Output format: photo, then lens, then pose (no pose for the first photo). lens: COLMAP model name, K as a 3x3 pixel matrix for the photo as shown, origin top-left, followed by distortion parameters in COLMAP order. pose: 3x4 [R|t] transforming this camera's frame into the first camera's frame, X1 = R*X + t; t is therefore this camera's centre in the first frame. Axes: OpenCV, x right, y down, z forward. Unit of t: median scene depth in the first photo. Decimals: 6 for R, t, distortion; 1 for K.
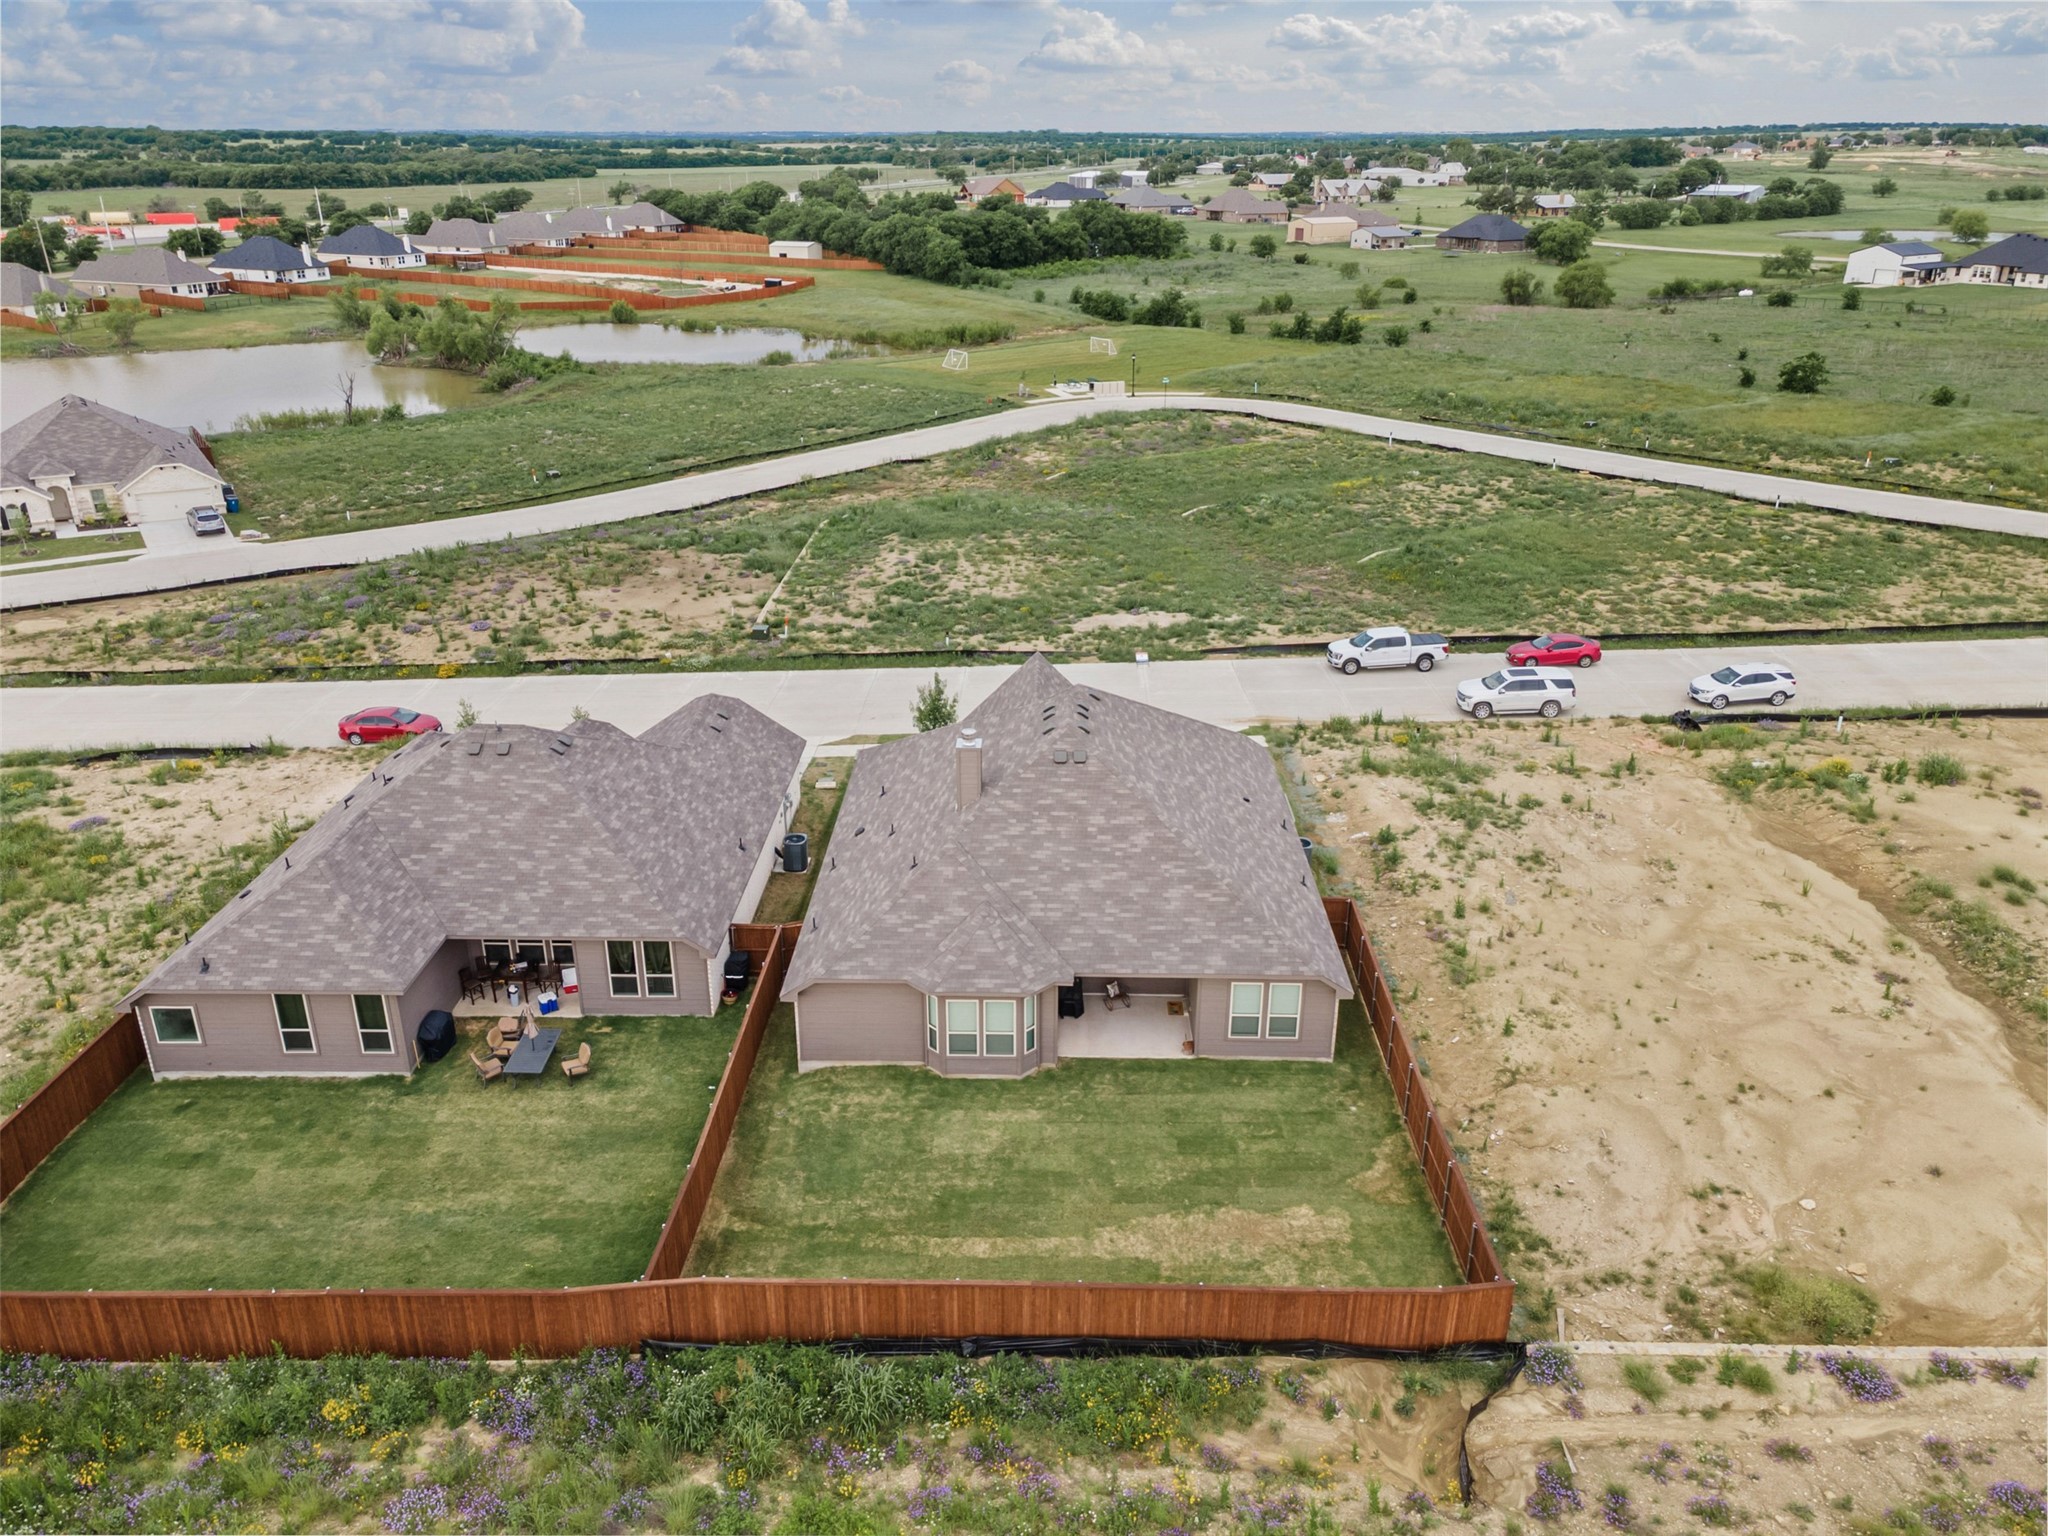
lens RADIAL K [[1493.7, 0, 1030.3], [0, 1493.7, 765.6], [0, 0, 1]] dist [0.041207, 0.006587]
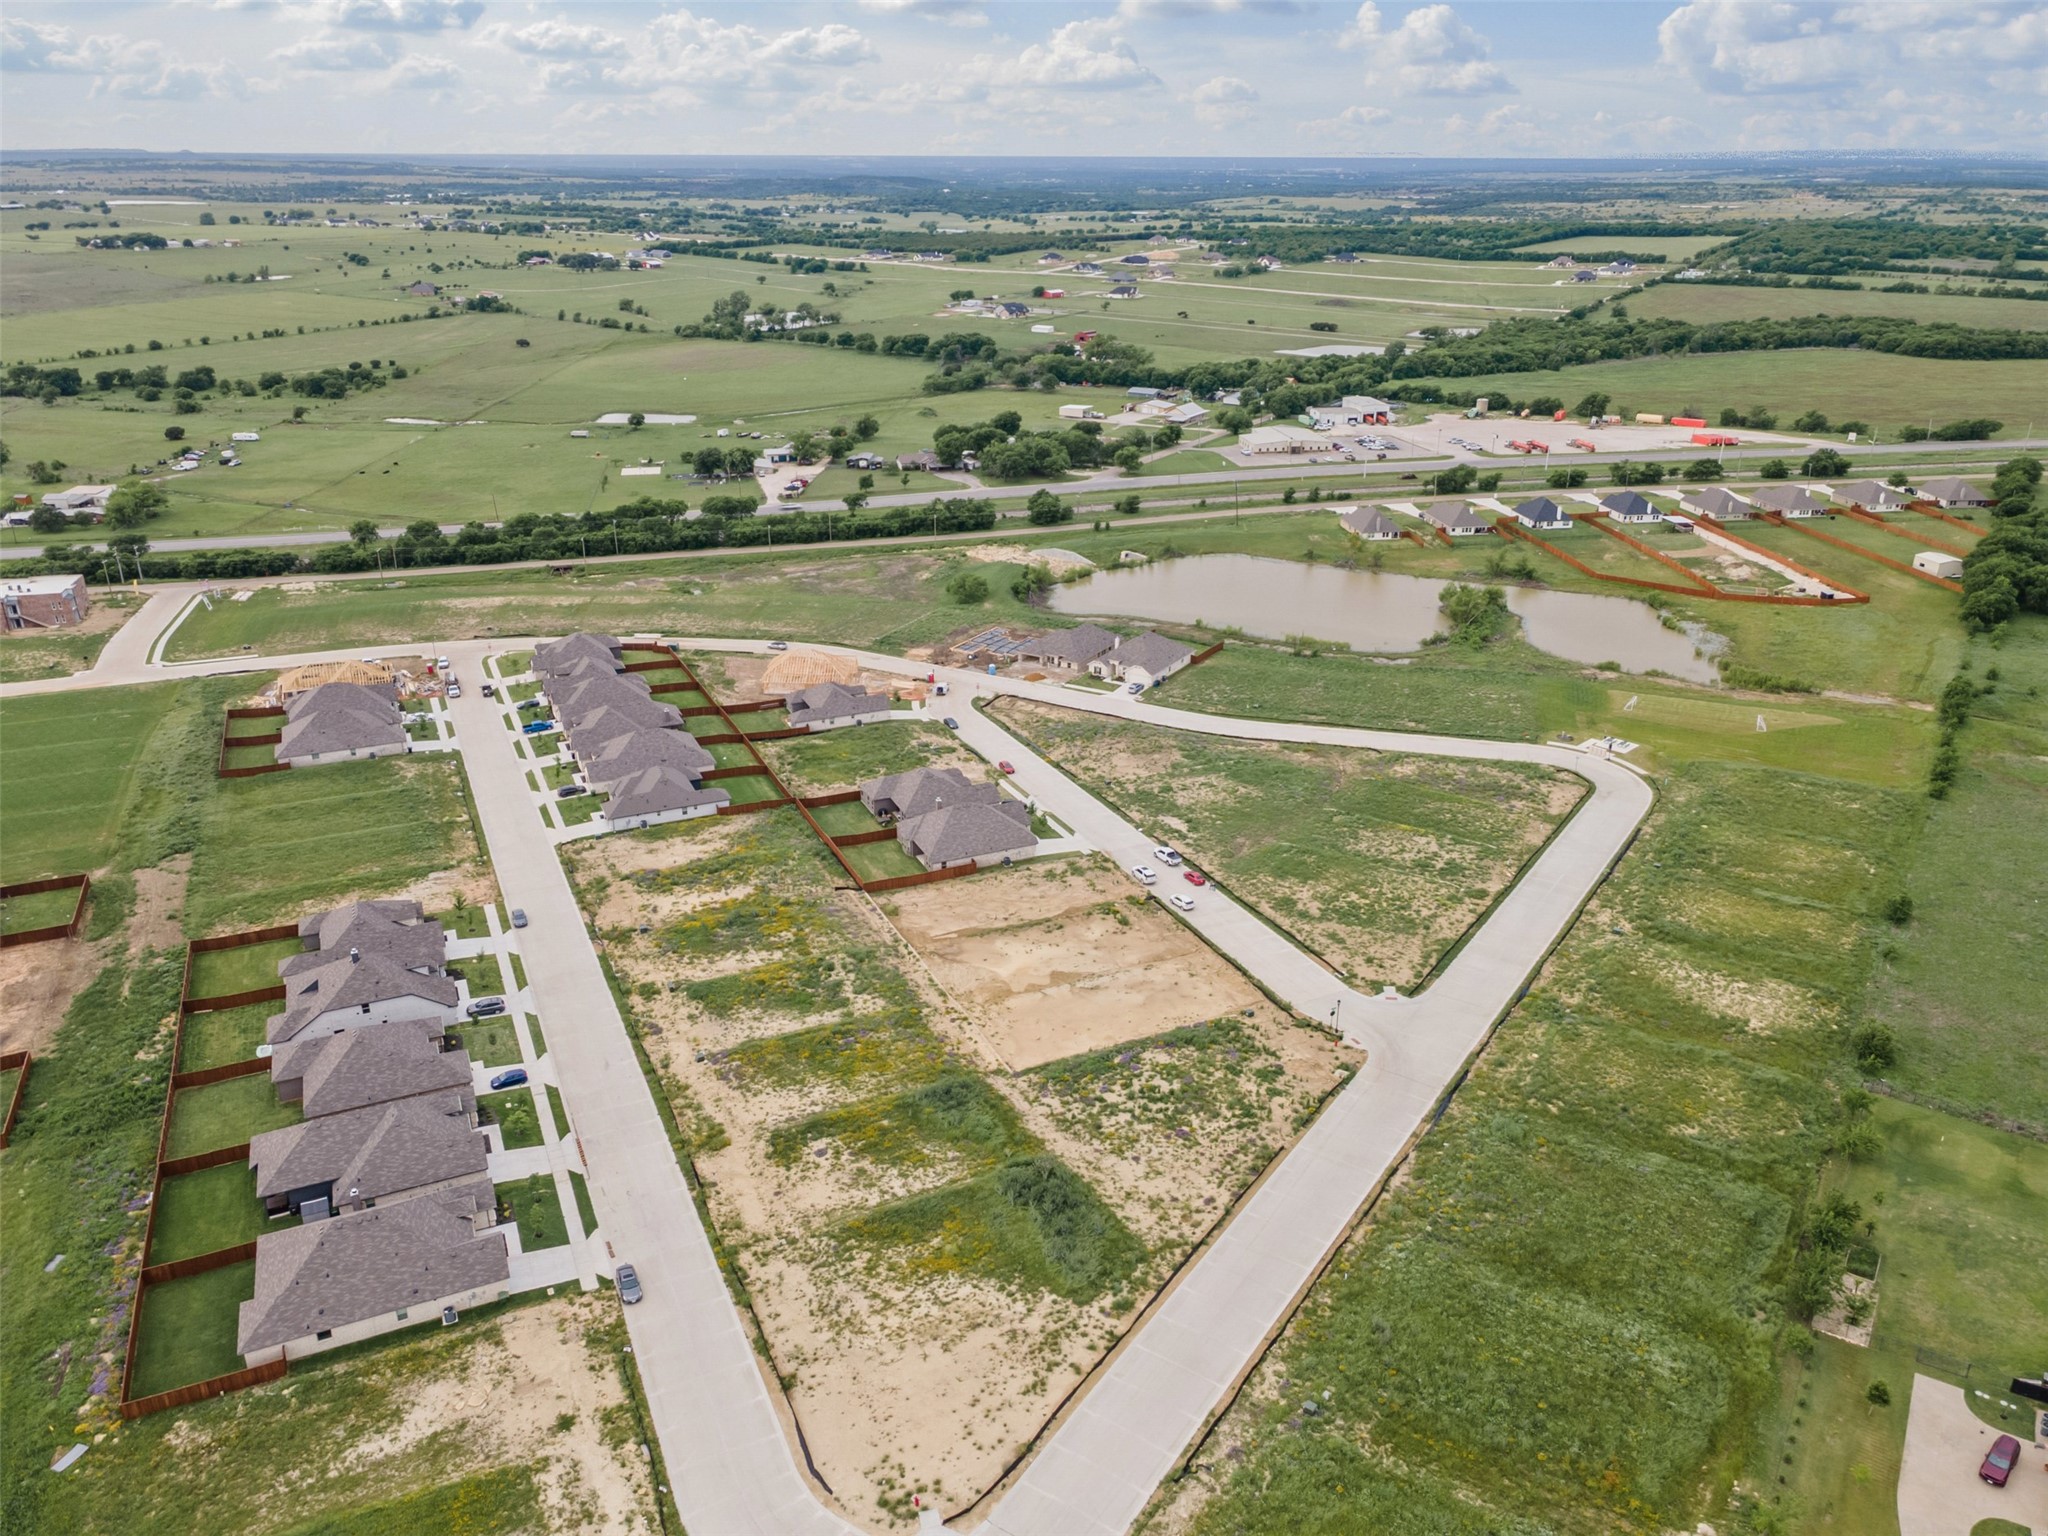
lens RADIAL K [[1493.7, 0, 1030.3], [0, 1493.7, 765.6], [0, 0, 1]] dist [0.041207, 0.006587]
pose [[0.427330, 0.341995, -0.836916, 2.509991], [-0.352626, 0.915428, 0.194027, -0.709858], [0.832493, 0.212205, 0.511786, -0.819030]]
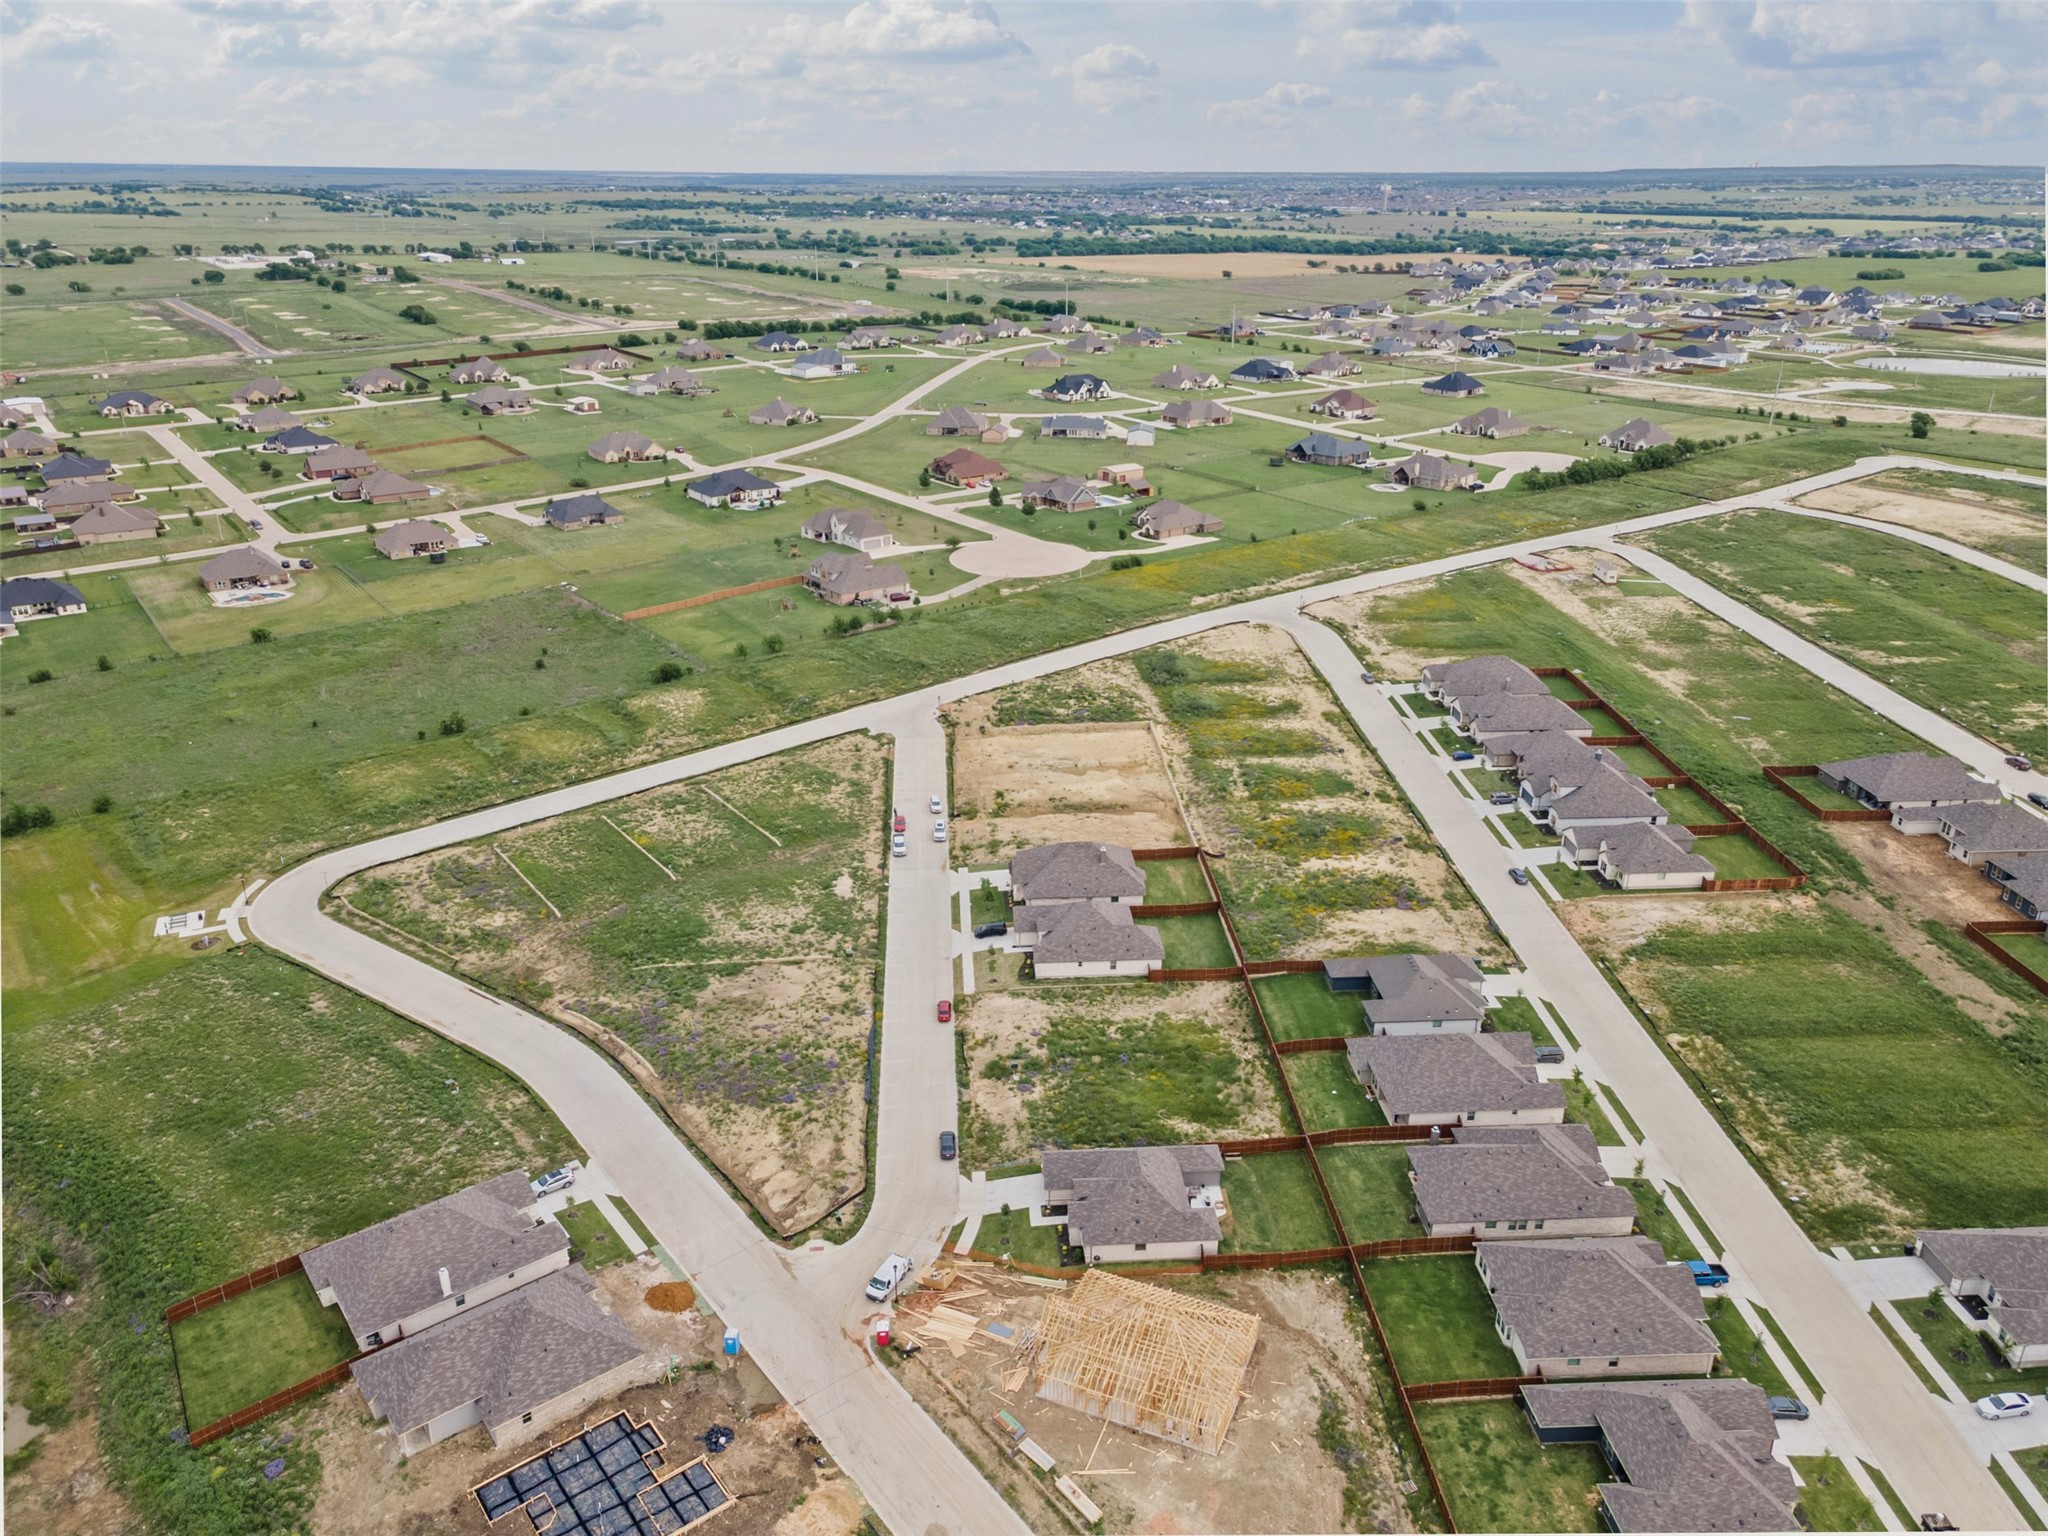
lens RADIAL K [[1493.7, 0, 1030.3], [0, 1493.7, 765.6], [0, 0, 1]] dist [0.041207, 0.006587]
pose [[-0.082193, -0.375693, 0.923092, -2.531914], [0.386079, 0.841900, 0.377025, -1.247221], [-0.918797, 0.387375, 0.075849, 0.411867]]
